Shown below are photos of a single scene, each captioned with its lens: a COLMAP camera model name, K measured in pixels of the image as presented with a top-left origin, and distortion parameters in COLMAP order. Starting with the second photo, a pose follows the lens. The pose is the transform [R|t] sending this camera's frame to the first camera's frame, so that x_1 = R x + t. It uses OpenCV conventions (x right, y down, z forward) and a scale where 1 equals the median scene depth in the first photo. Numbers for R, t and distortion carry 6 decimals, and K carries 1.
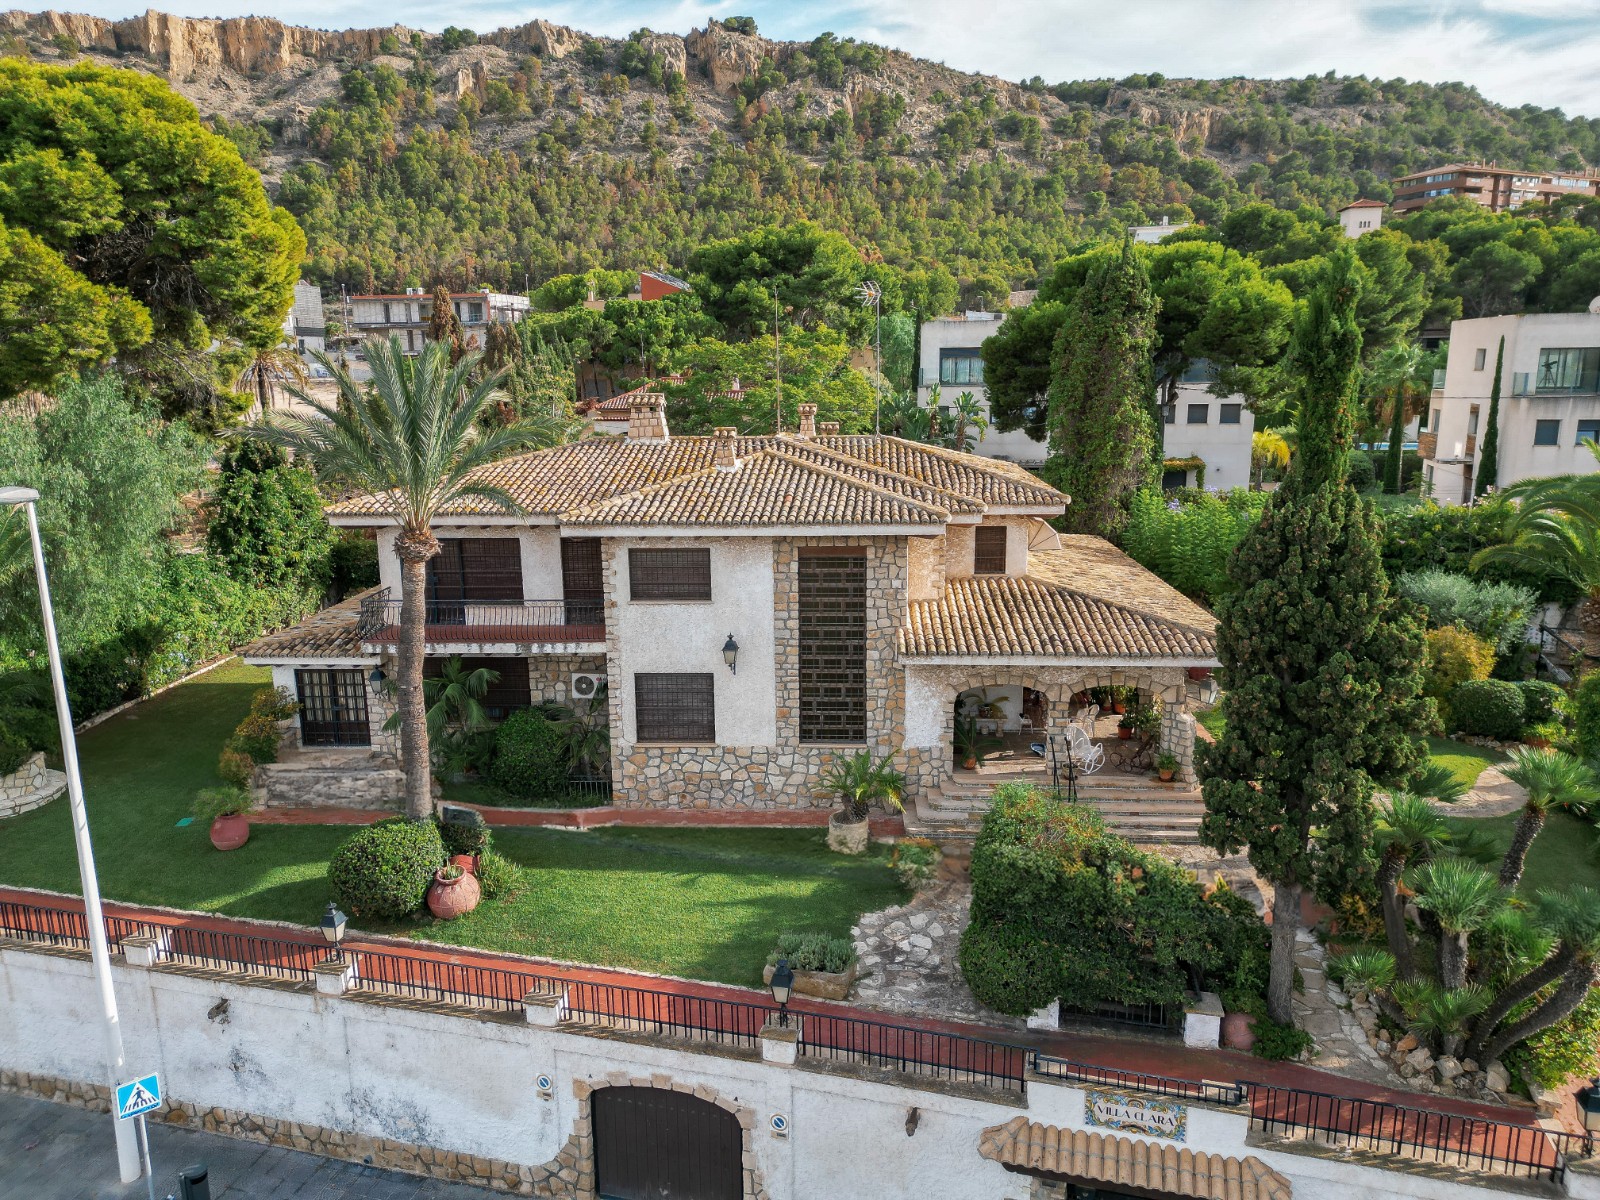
lens RADIAL K [[1132.0, 0, 800.0], [0, 1132.0, 600.0], [0, 0, 1]] dist [0.004310, -0.001945]
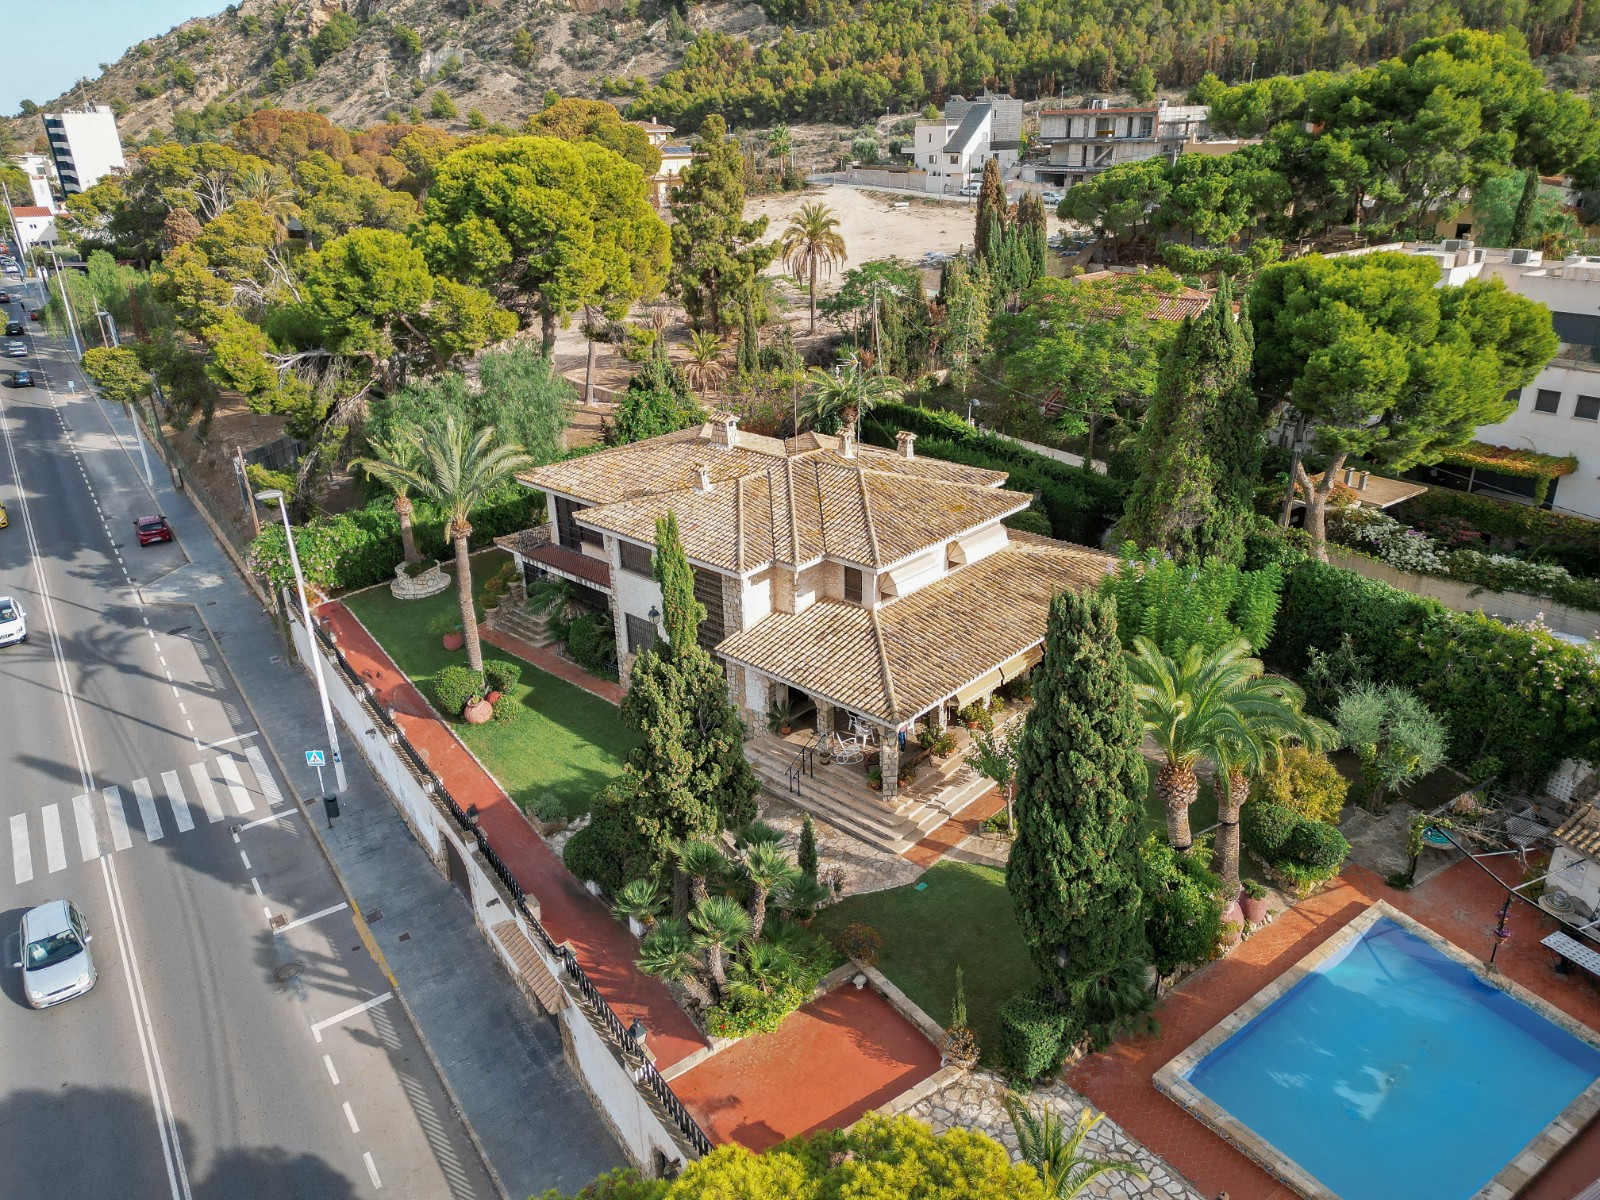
lens RADIAL K [[1098.7, 0, 809.0], [0, 1098.7, 606.0], [0, 0, 1]] dist [0.036322, 0.004880]
pose [[0.767649, 0.255082, -0.587918, 0.796676], [-0.117520, 0.957848, 0.262137, -0.314734], [0.630003, -0.132137, 0.765269, -0.026803]]
